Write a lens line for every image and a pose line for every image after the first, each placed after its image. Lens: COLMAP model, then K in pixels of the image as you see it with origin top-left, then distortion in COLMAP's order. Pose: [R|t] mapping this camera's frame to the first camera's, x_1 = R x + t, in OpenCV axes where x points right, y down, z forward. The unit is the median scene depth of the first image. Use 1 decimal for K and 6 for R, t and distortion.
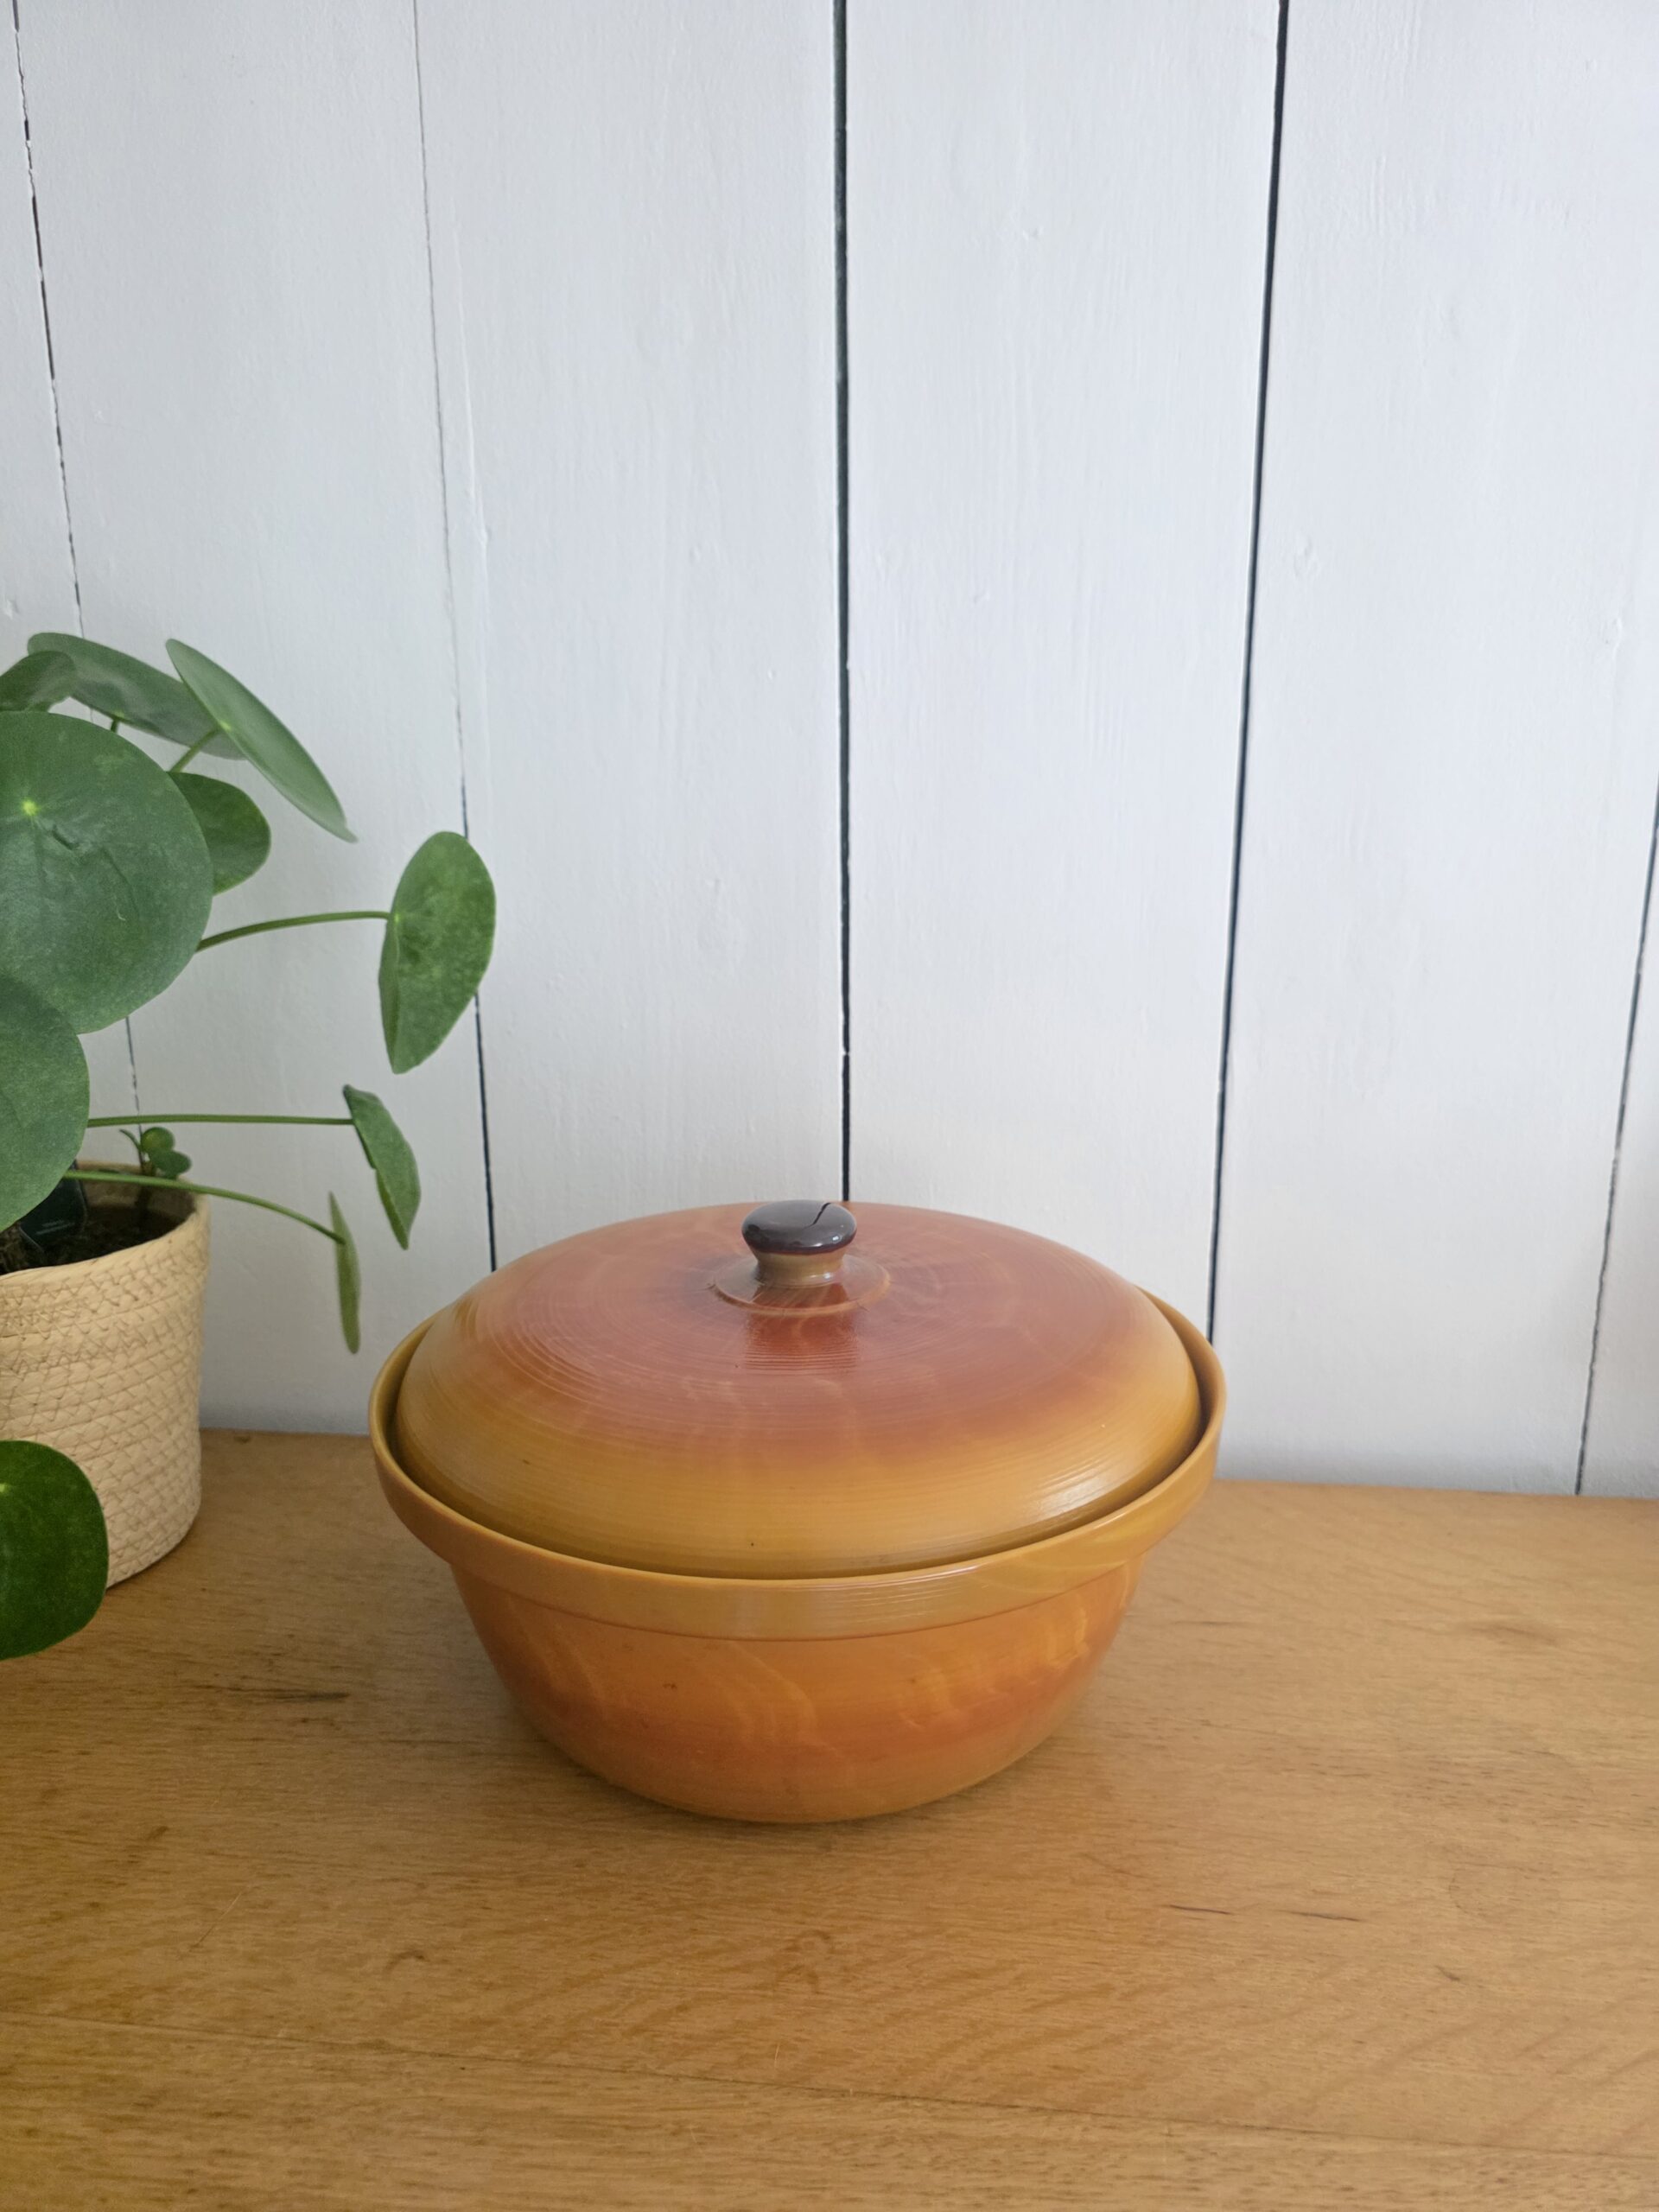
lens RADIAL K [[1553.1, 0, 845.1], [0, 1553.1, 1089.8], [0, 0, 1]] dist [0.028332, -0.033407]
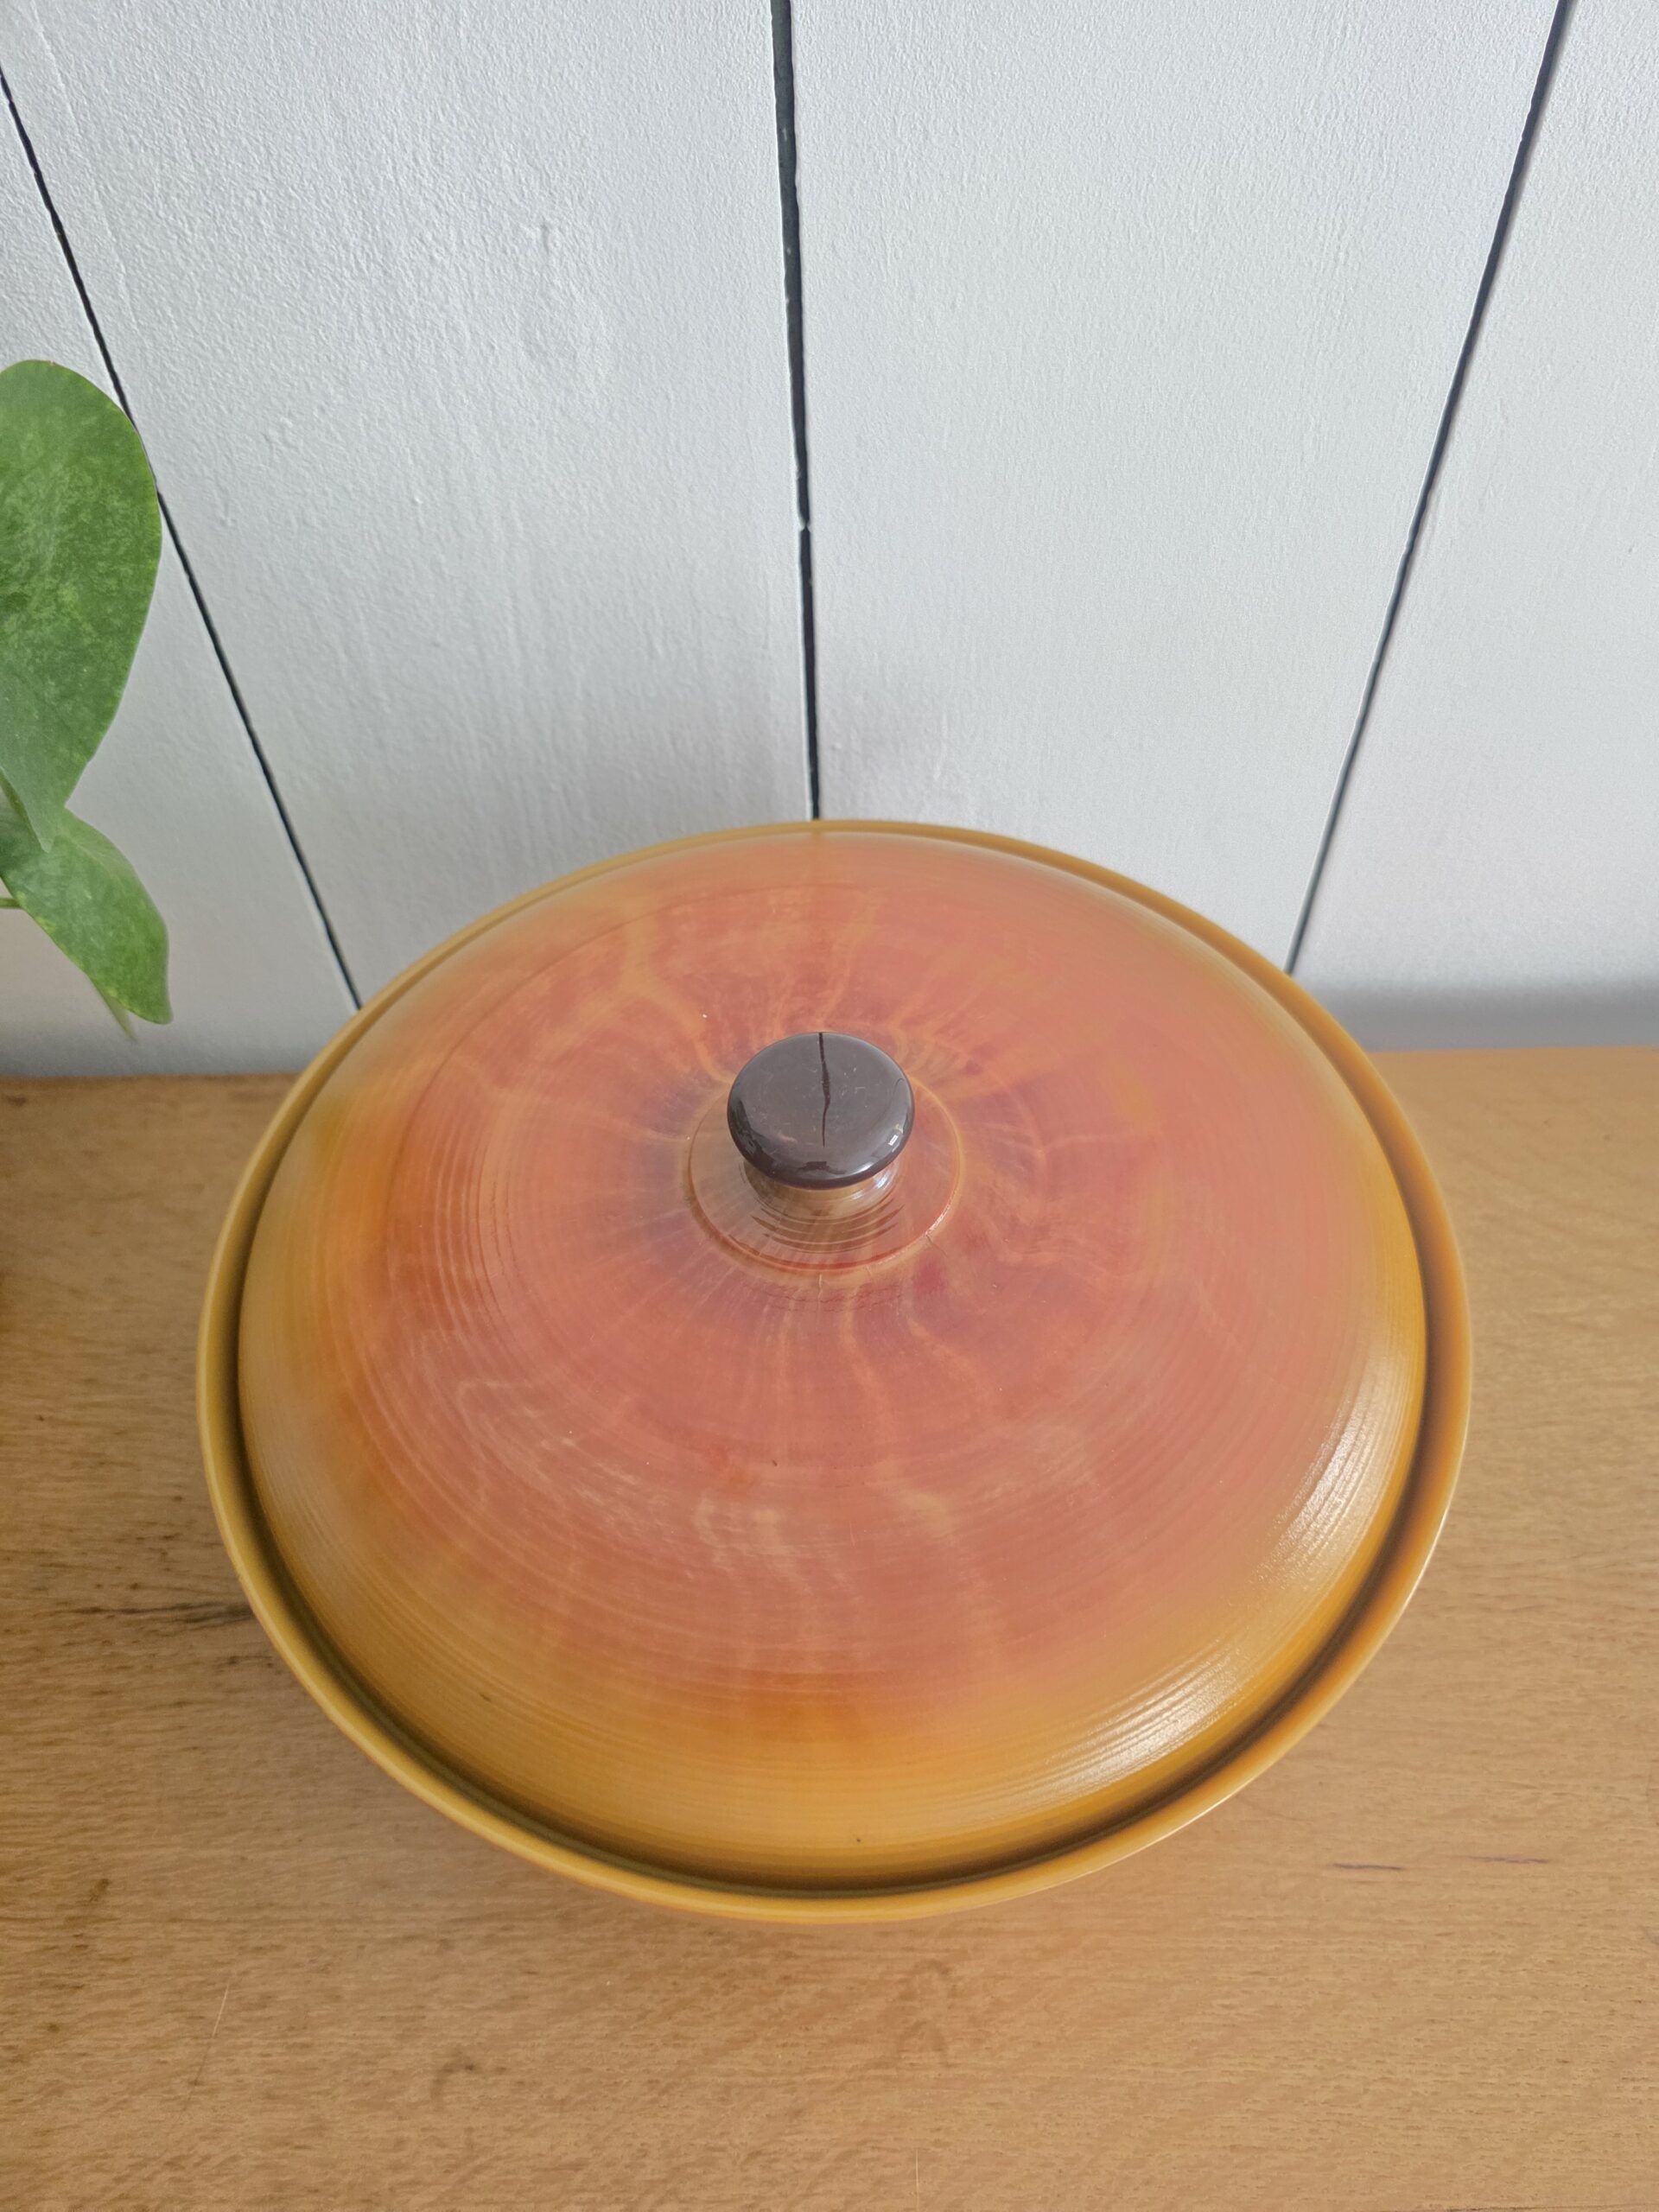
lens RADIAL K [[1553.1, 0, 830.2], [0, 1553.1, 1121.5], [0, 0, 1]] dist [0.028332, -0.033407]
pose [[0.993512, -0.100852, 0.052559, -0.068557], [0.046643, 0.782847, 0.620463, -0.333753], [-0.103720, -0.613986, 0.782472, 0.598110]]
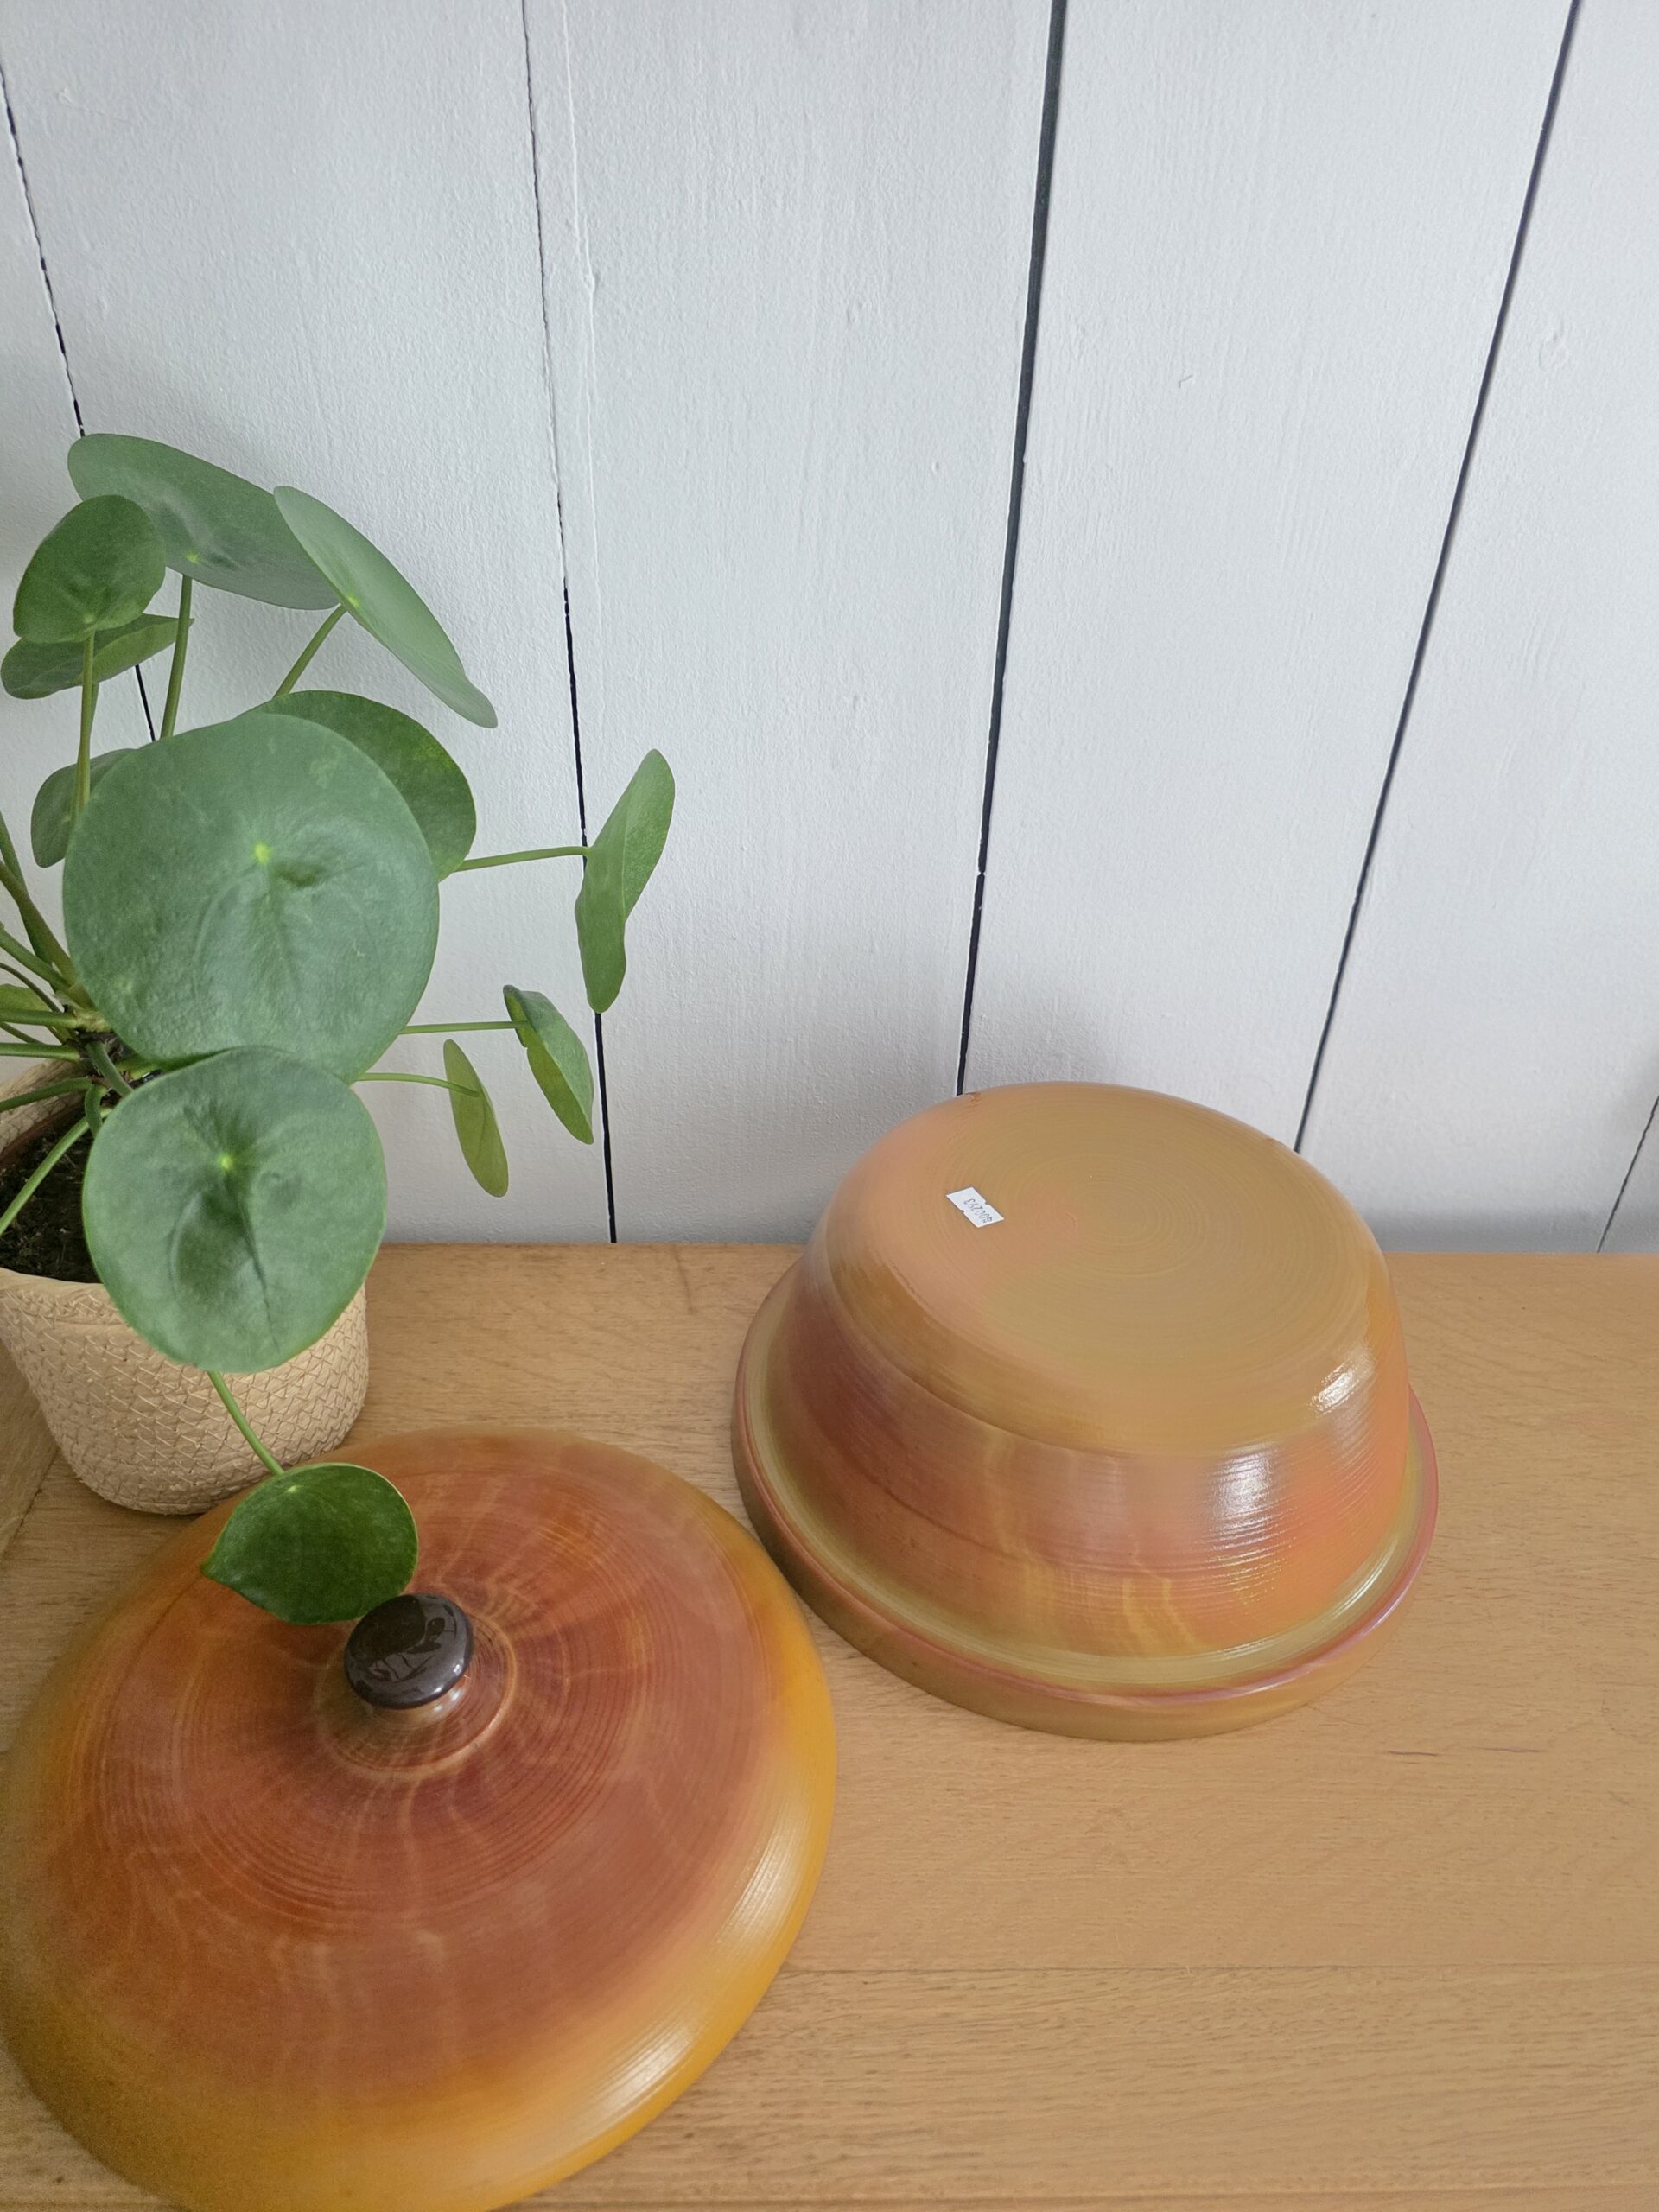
lens RADIAL K [[1553.1, 0, 821.8], [0, 1553.1, 1074.2], [0, 0, 1]] dist [0.028332, -0.033407]
pose [[0.991444, -0.045983, 0.122165, -0.338376], [-0.000557, 0.934400, 0.356226, -0.381623], [-0.130531, -0.353246, 0.926379, 0.129007]]
